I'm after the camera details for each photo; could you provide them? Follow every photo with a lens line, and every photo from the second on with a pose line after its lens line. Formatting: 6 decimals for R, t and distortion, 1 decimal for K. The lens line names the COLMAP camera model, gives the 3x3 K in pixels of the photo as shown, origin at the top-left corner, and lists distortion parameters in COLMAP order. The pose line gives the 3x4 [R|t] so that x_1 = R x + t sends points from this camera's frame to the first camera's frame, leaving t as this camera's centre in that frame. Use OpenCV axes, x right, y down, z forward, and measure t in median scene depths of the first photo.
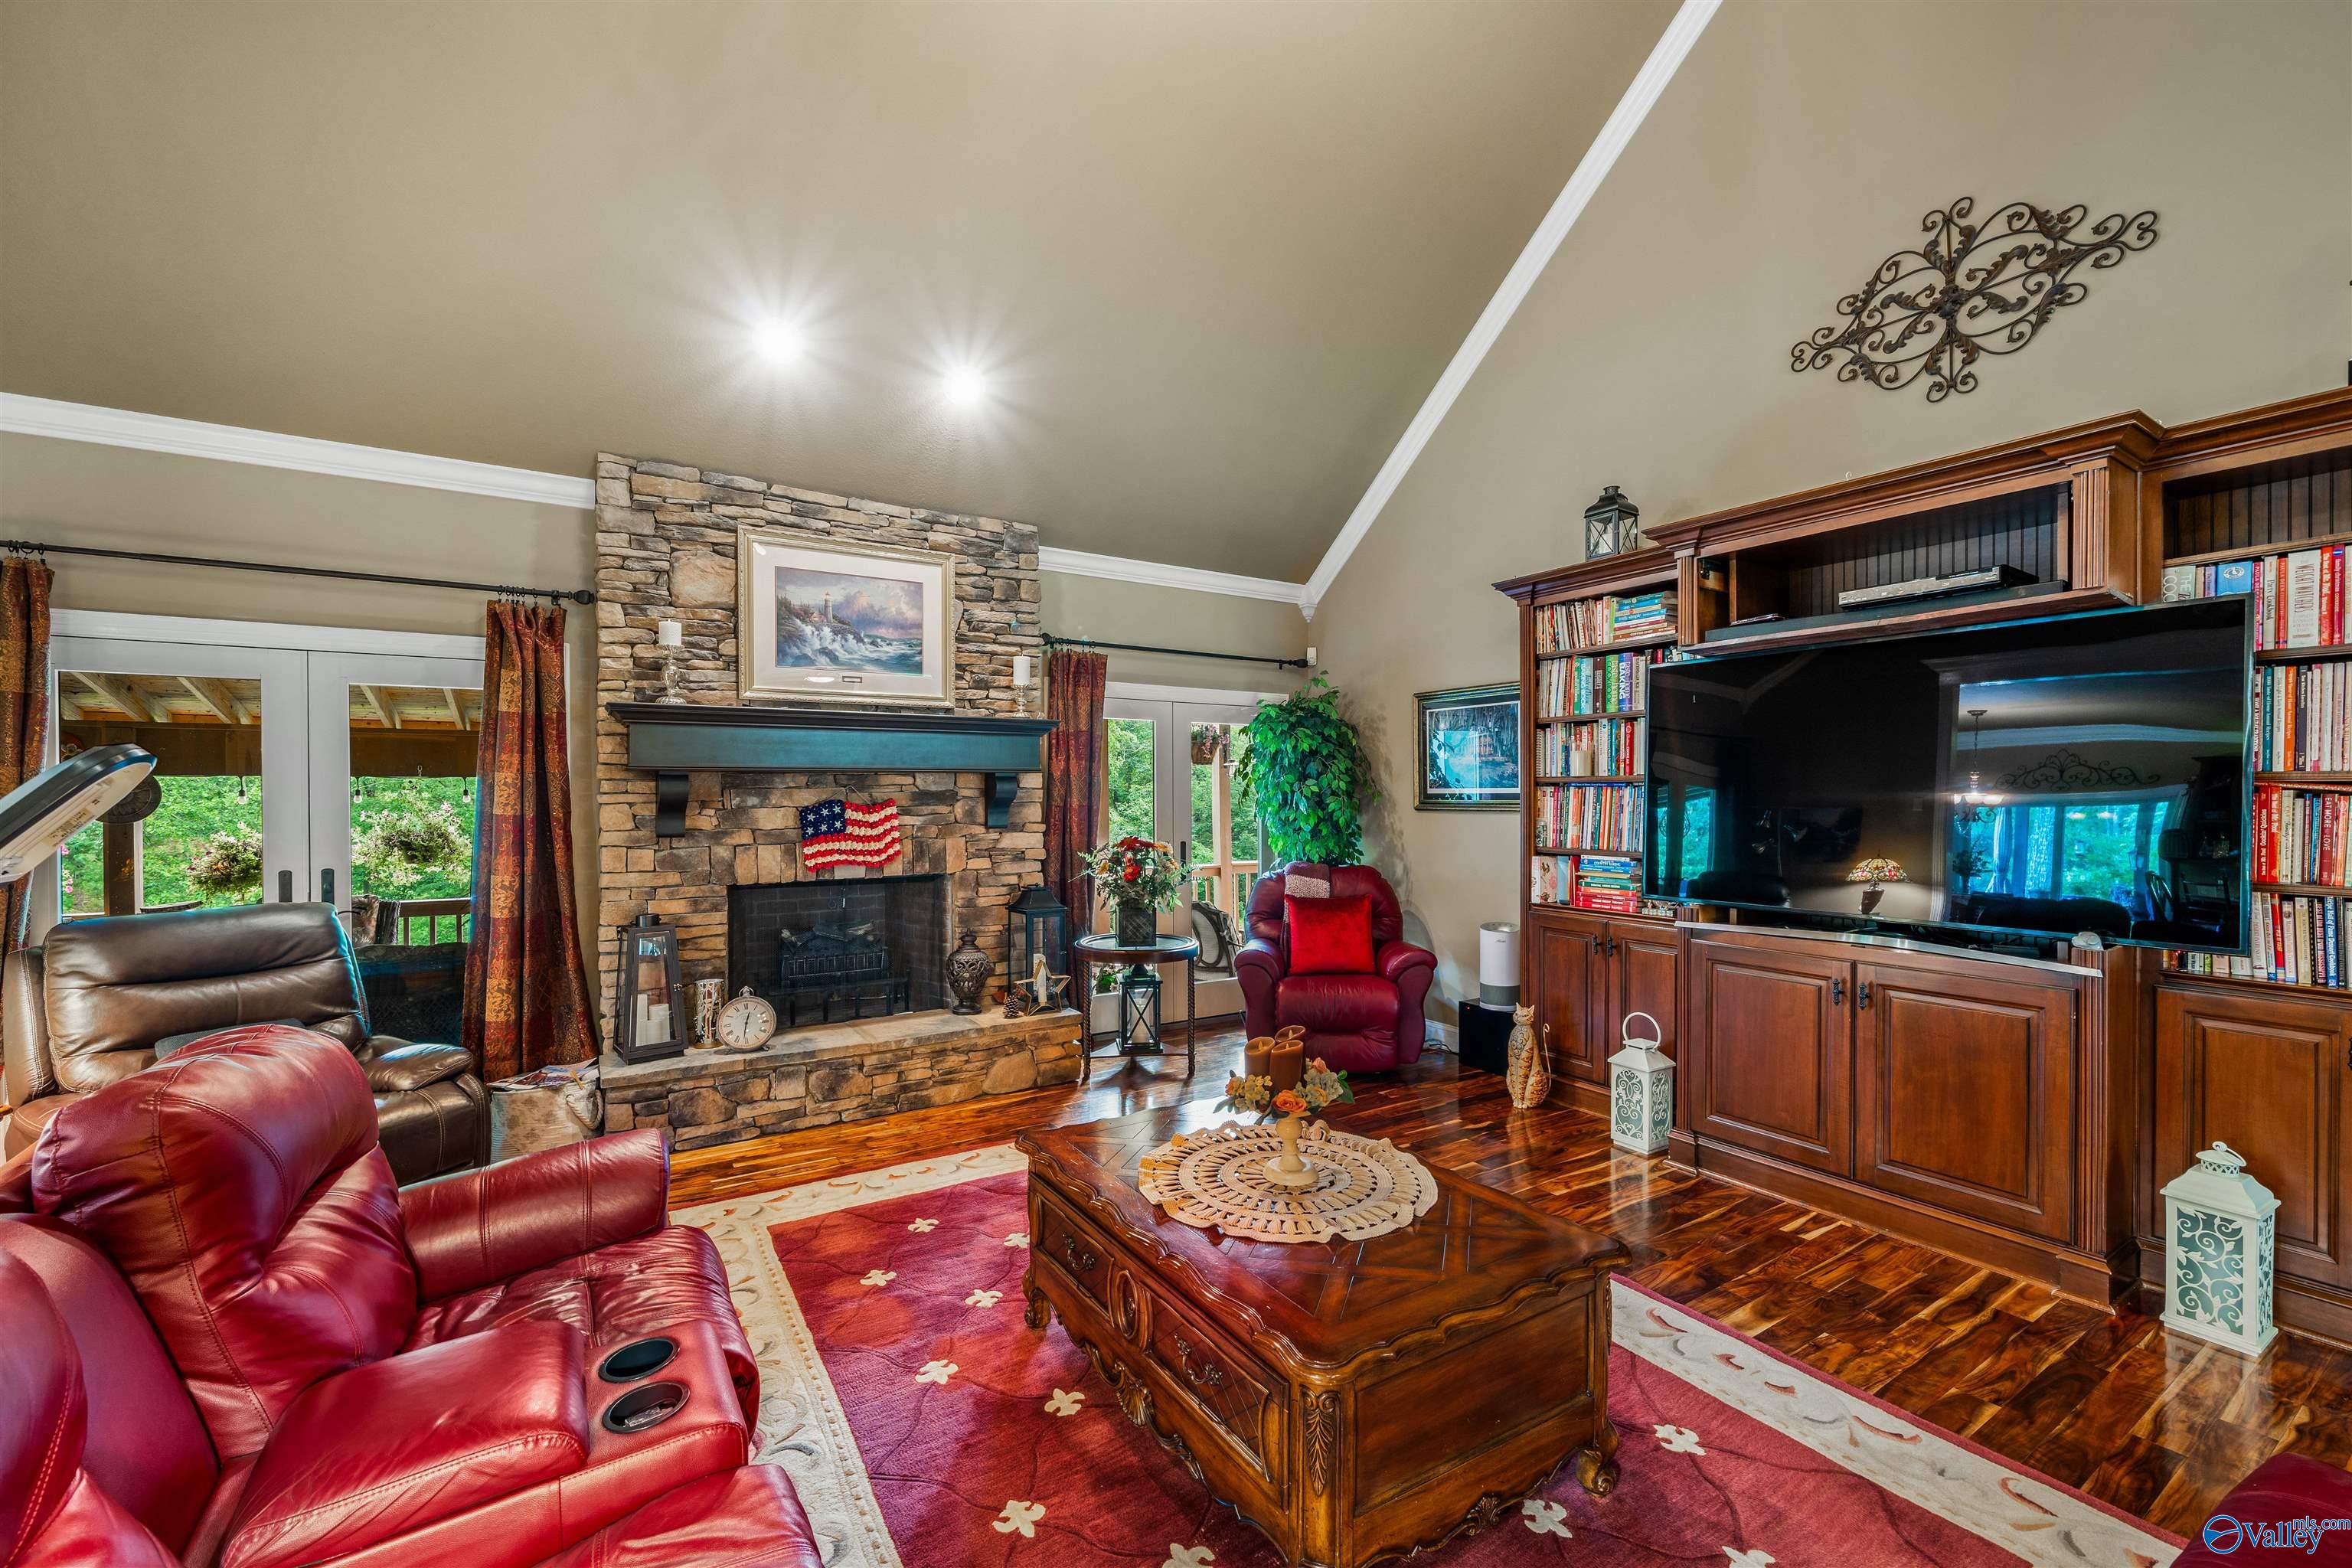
lens RADIAL K [[953.2, 0, 1161.4], [0, 953.2, 806.7], [0, 0, 1]] dist [-0.002035, 0.000269]
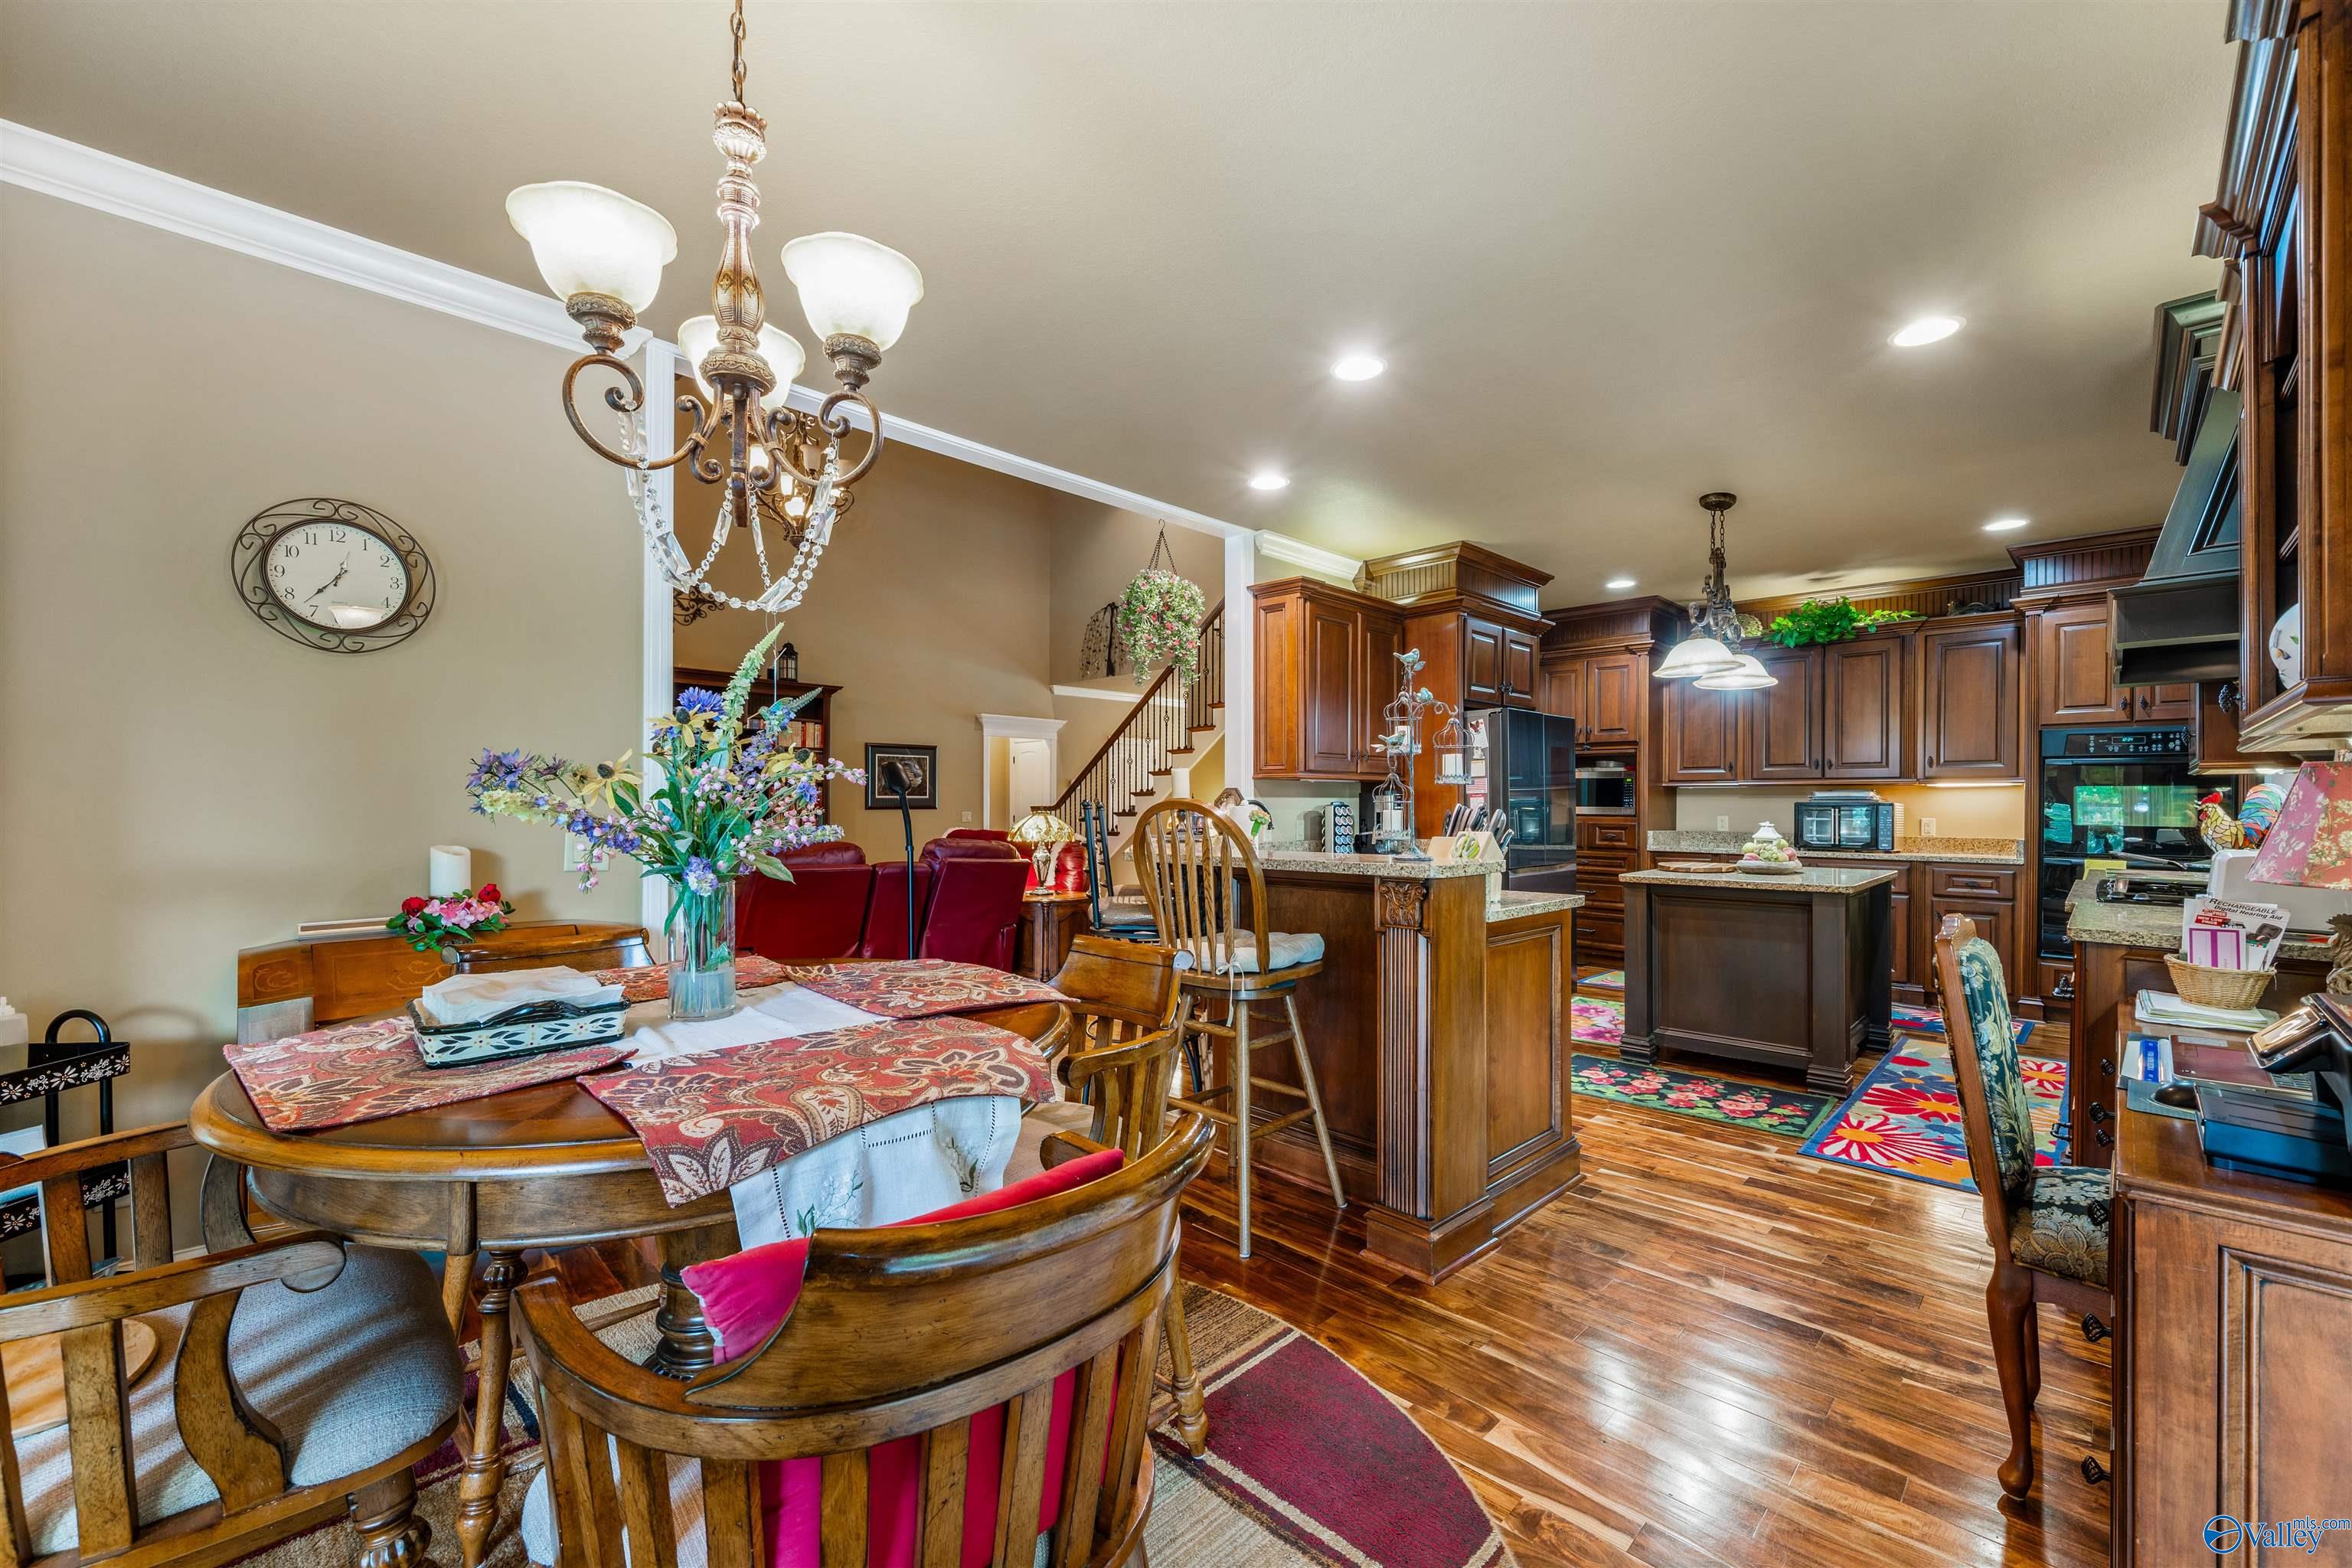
lens RADIAL K [[937.3, 0, 1176.4], [0, 937.3, 803.4], [0, 0, 1]] dist [-0.002091, -0.000083]
pose [[-0.222695, 0.002570, 0.974885, -1.519527], [0.007695, 0.999970, -0.000878, 0.040273], [-0.974858, 0.007306, -0.222708, 0.155806]]
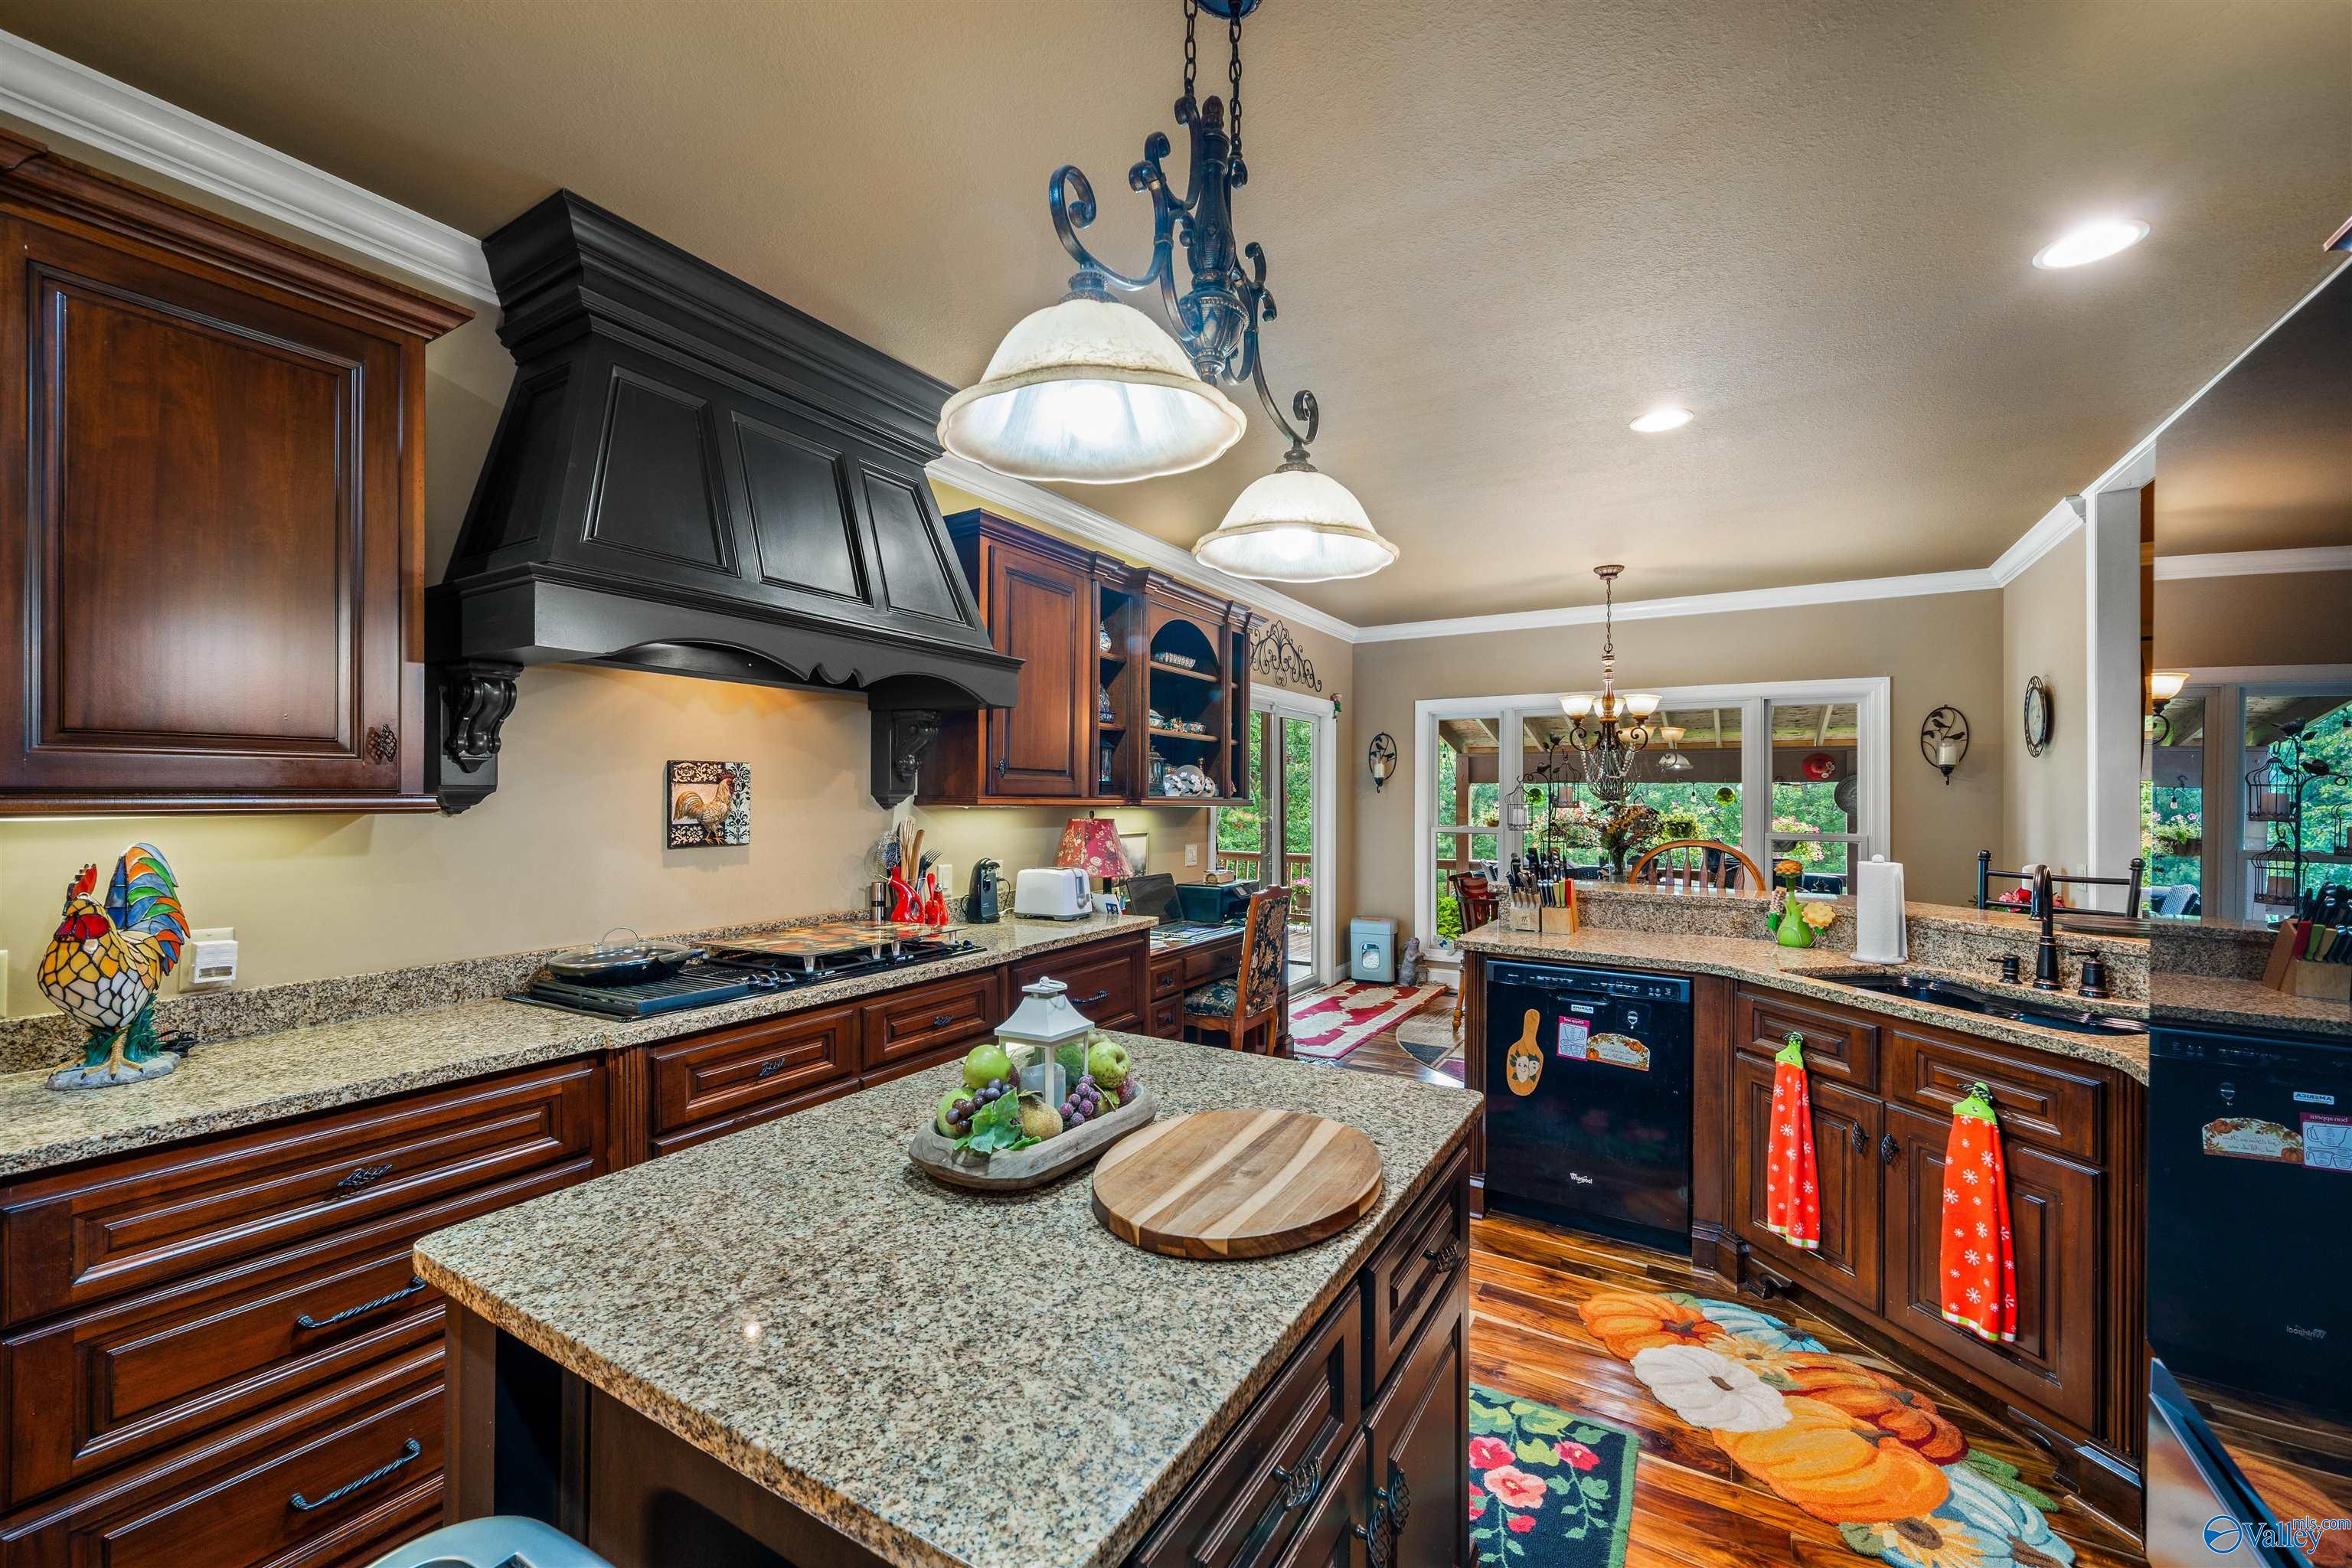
lens RADIAL K [[938.3, 0, 1176.0], [0, 938.3, 784.0], [0, 0, 1]] dist [-0.001906, 0.000004]
pose [[0.454695, -0.008688, -0.890605, -0.380232], [-0.011582, 0.999810, -0.015666, 0.005632], [0.890572, 0.017438, 0.454508, -0.798697]]
